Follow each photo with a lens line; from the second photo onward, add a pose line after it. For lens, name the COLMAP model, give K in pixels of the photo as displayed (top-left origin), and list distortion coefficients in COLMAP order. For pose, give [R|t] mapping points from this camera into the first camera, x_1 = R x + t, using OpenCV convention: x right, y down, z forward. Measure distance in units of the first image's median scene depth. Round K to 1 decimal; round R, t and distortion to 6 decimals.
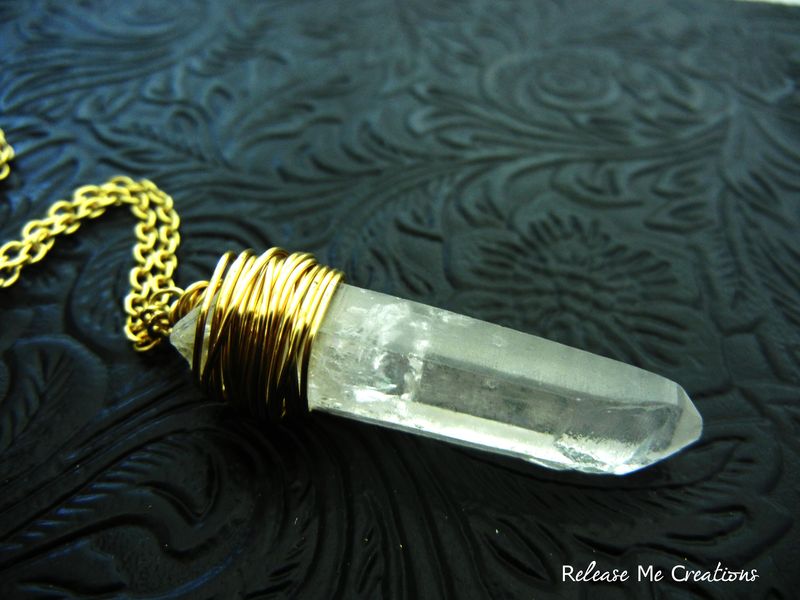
lens RADIAL K [[693.1, 0, 400.0], [0, 693.1, 300.0], [0, 0, 1]] dist [-0.016982, -0.023590]
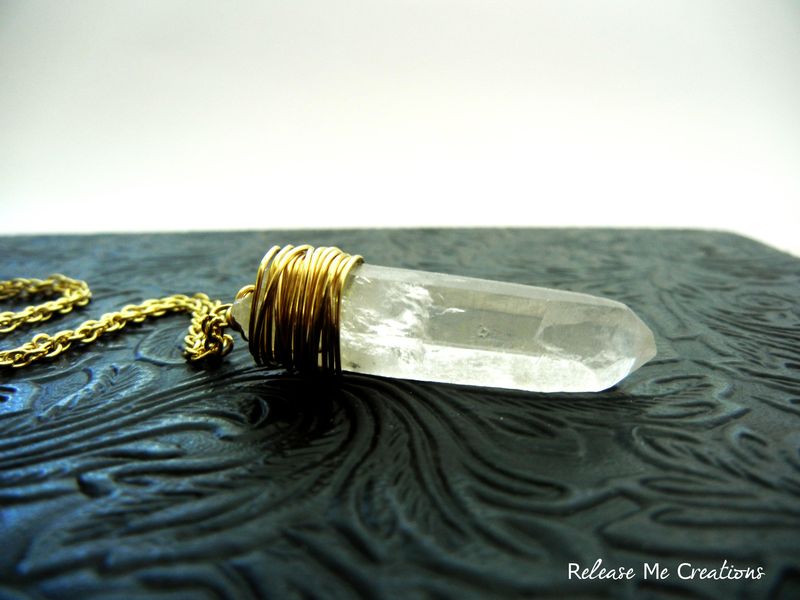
lens RADIAL K [[693.1, 0, 400.0], [0, 693.1, 300.0], [0, 0, 1]] dist [-0.016982, -0.023590]
pose [[0.998101, -0.057333, 0.022504, -0.044388], [0.060960, 0.867391, -0.493880, 0.701517], [0.008796, 0.494314, 0.869239, -0.131529]]
